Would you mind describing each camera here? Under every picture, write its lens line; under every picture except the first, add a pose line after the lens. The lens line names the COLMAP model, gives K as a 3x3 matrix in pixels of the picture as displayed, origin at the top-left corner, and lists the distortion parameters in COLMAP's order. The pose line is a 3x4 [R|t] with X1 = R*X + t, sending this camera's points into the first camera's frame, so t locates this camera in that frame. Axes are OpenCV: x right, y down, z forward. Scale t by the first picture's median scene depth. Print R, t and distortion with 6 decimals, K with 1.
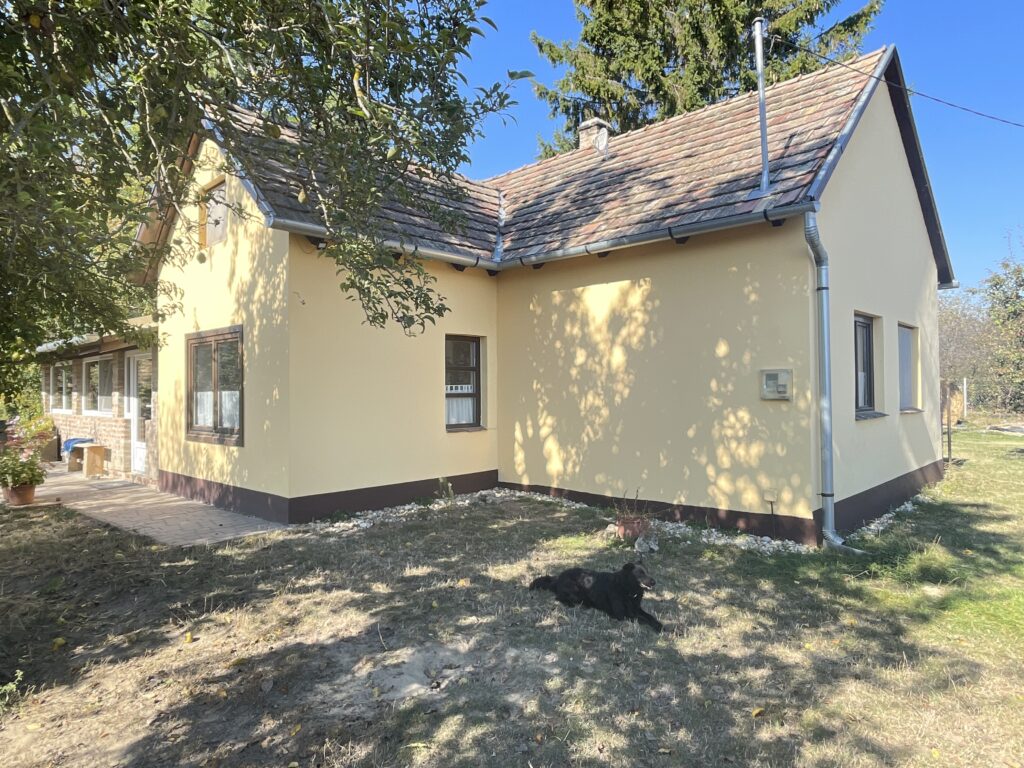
lens RADIAL K [[648.1, 0, 512.6], [0, 648.1, 387.3], [0, 0, 1]] dist [0.008595, -0.000747]
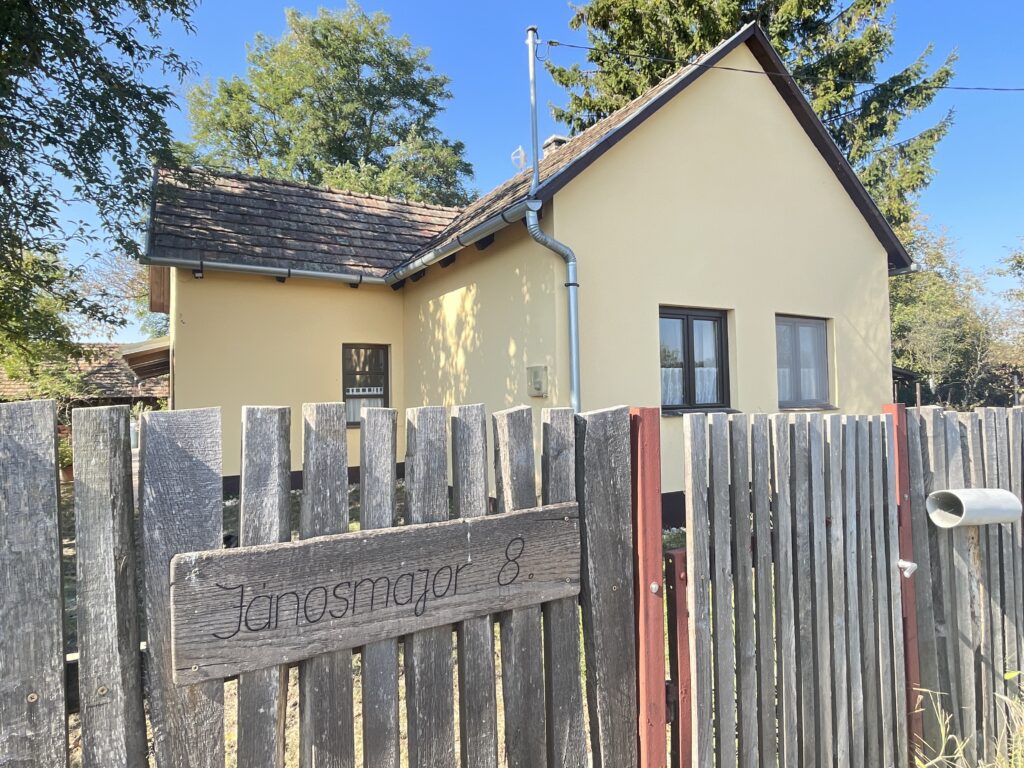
lens RADIAL K [[611.0, 0, 512.3], [0, 611.0, 379.8], [0, 0, 1]] dist [0.001832, -0.005837]
pose [[0.952719, -0.013903, -0.303535, 0.525840], [0.005586, 0.999585, -0.028253, 0.016064], [0.303802, 0.025222, 0.952401, 0.063019]]
